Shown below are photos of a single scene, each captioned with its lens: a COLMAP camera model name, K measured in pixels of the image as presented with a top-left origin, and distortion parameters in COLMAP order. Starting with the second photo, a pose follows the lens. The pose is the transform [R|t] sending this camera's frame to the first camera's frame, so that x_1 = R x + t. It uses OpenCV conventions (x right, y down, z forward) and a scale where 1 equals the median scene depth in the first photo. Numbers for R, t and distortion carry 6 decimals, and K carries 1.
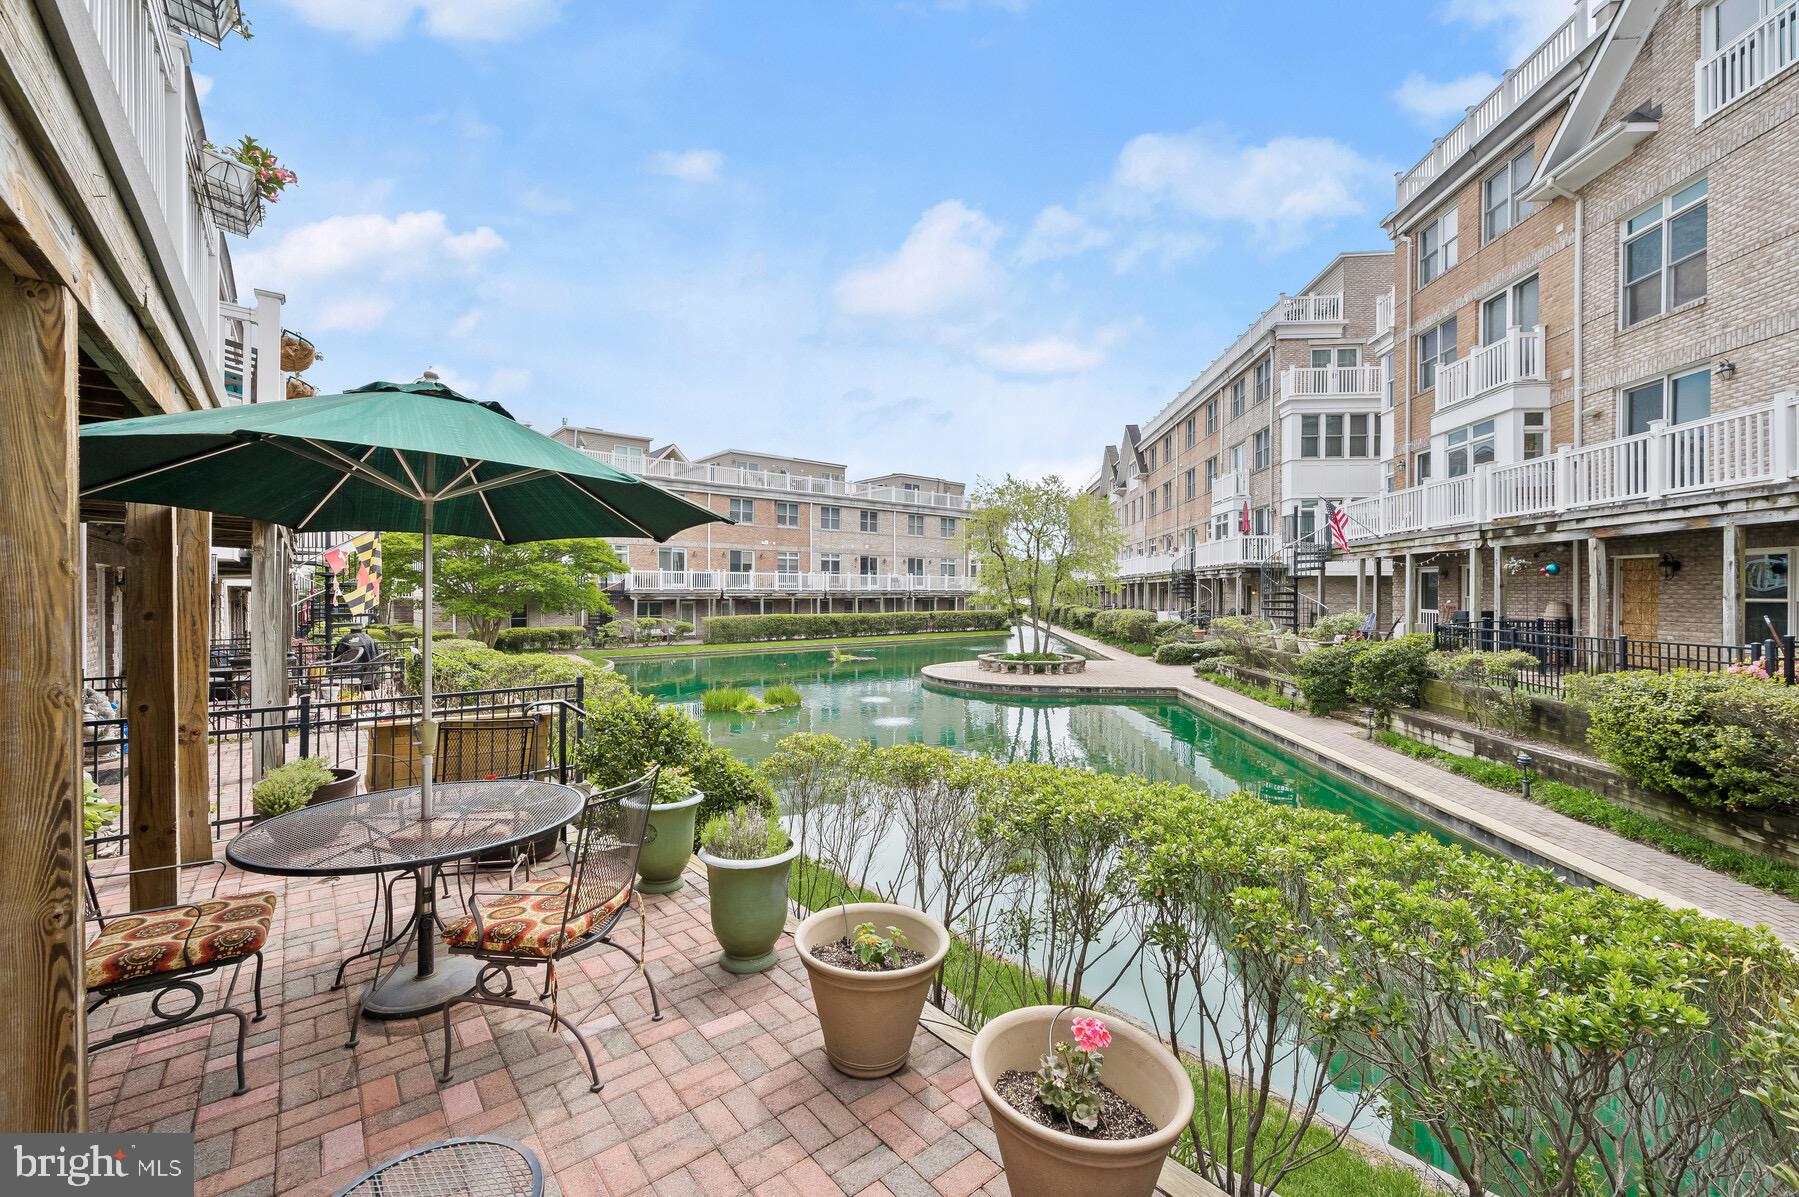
lens RADIAL K [[813.2, 0, 899.5], [0, 813.2, 598.5], [0, 0, 1]] dist [-0.002038, -0.000177]
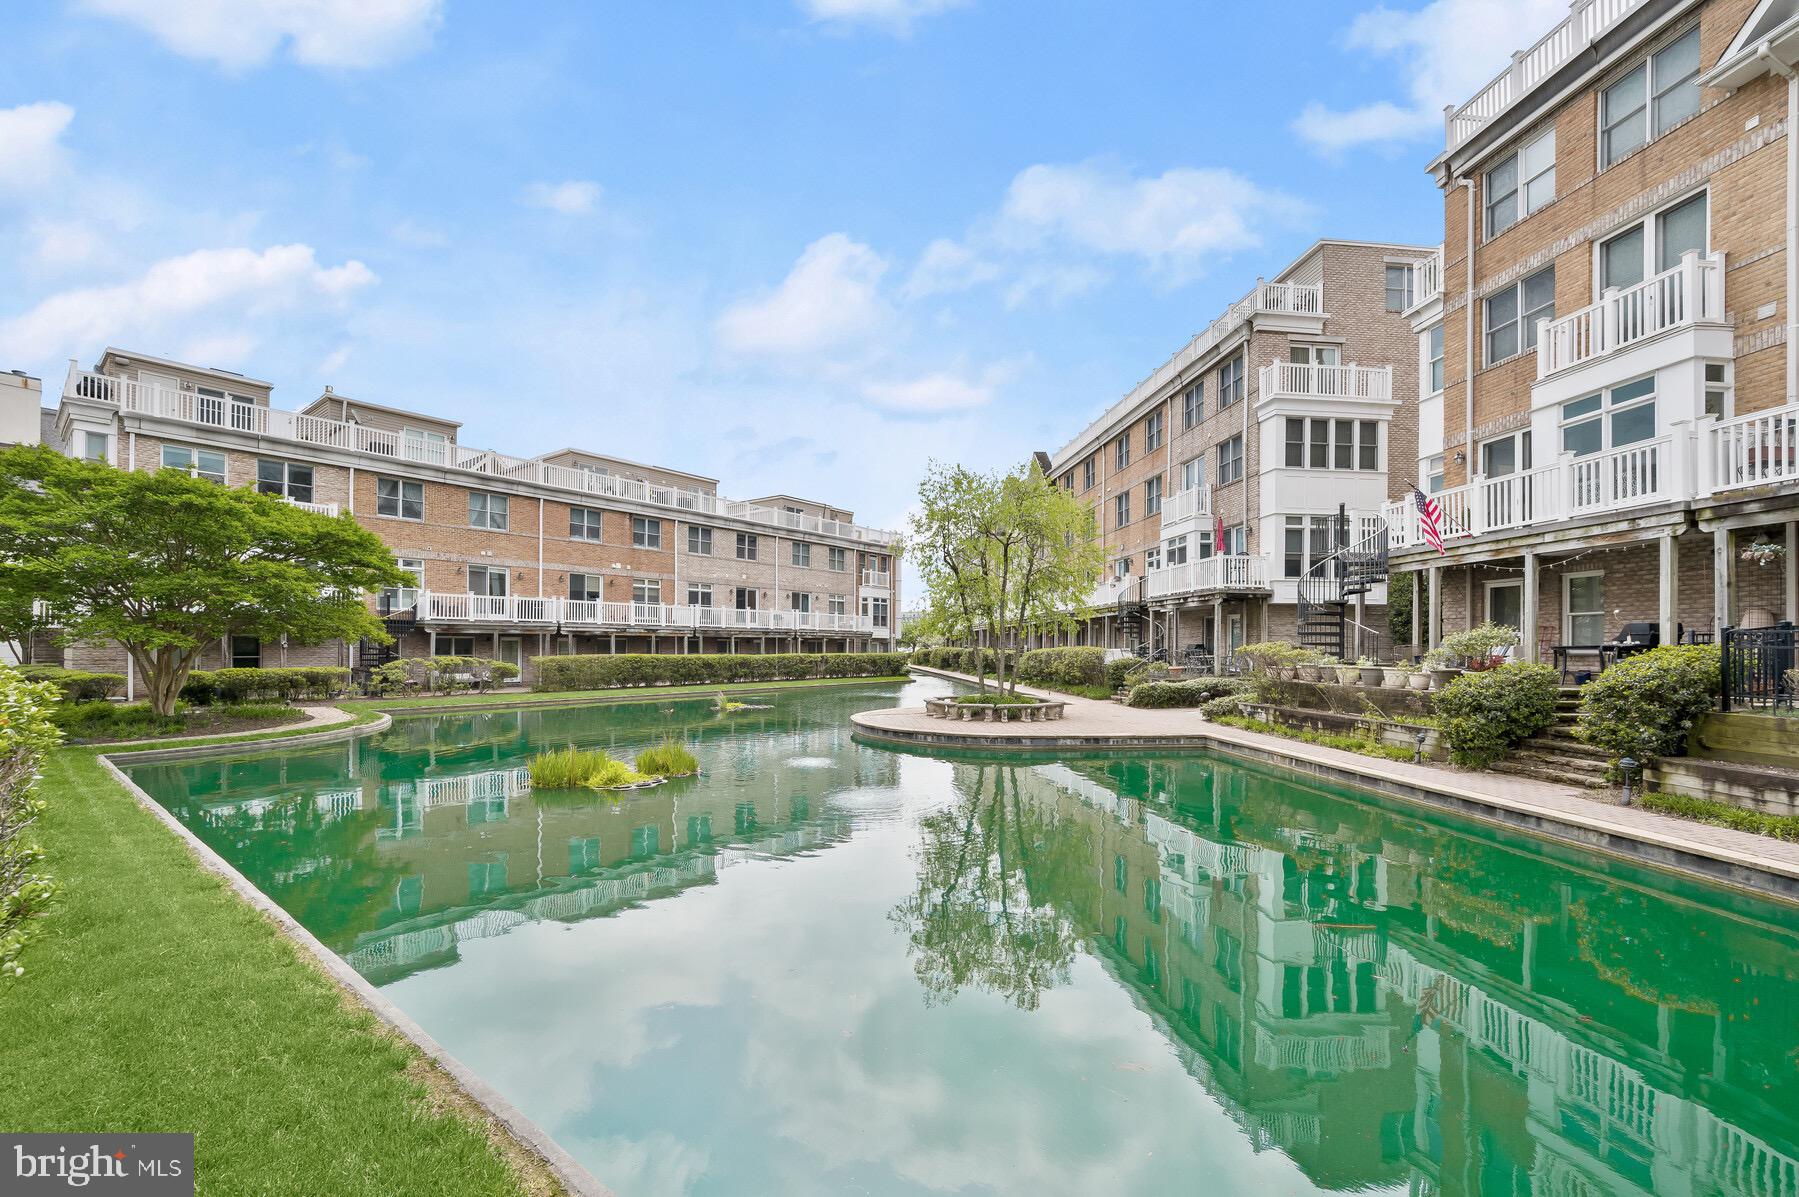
lens RADIAL K [[803.0, 0, 930.8], [0, 803.0, 645.0], [0, 0, 1]] dist [-0.002406, -0.000547]
pose [[0.974866, 0.004967, 0.222736, -0.056552], [-0.002487, 0.999932, -0.011412, 0.024572], [-0.222778, 0.010571, 0.974812, 0.232740]]
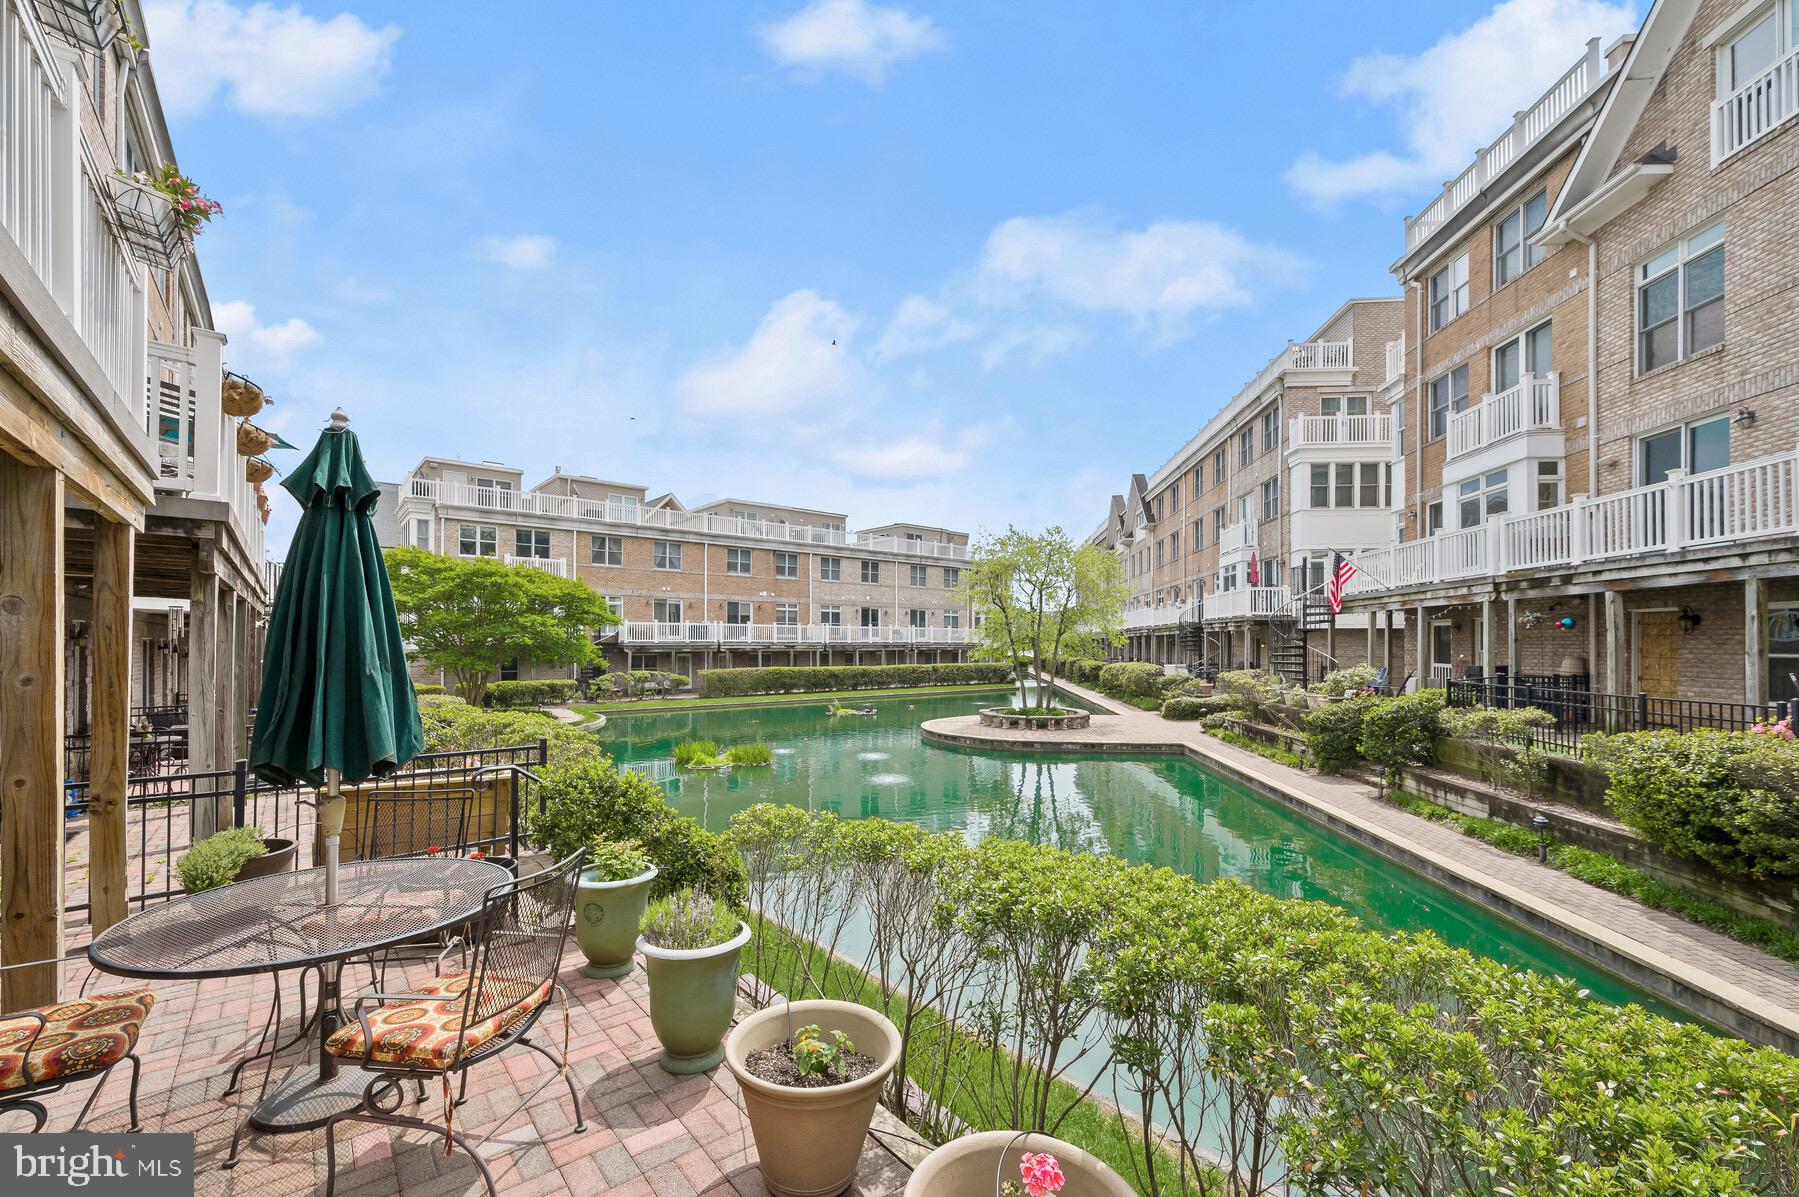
lens RADIAL K [[828.4, 0, 906.2], [0, 828.4, 641.1], [0, 0, 1]] dist [-0.001922, -0.000258]
pose [[0.999997, 0.000767, 0.002231, 0.005778], [-0.000743, 0.999938, -0.011084, -0.001404], [-0.002239, 0.011082, 0.999936, 0.007370]]
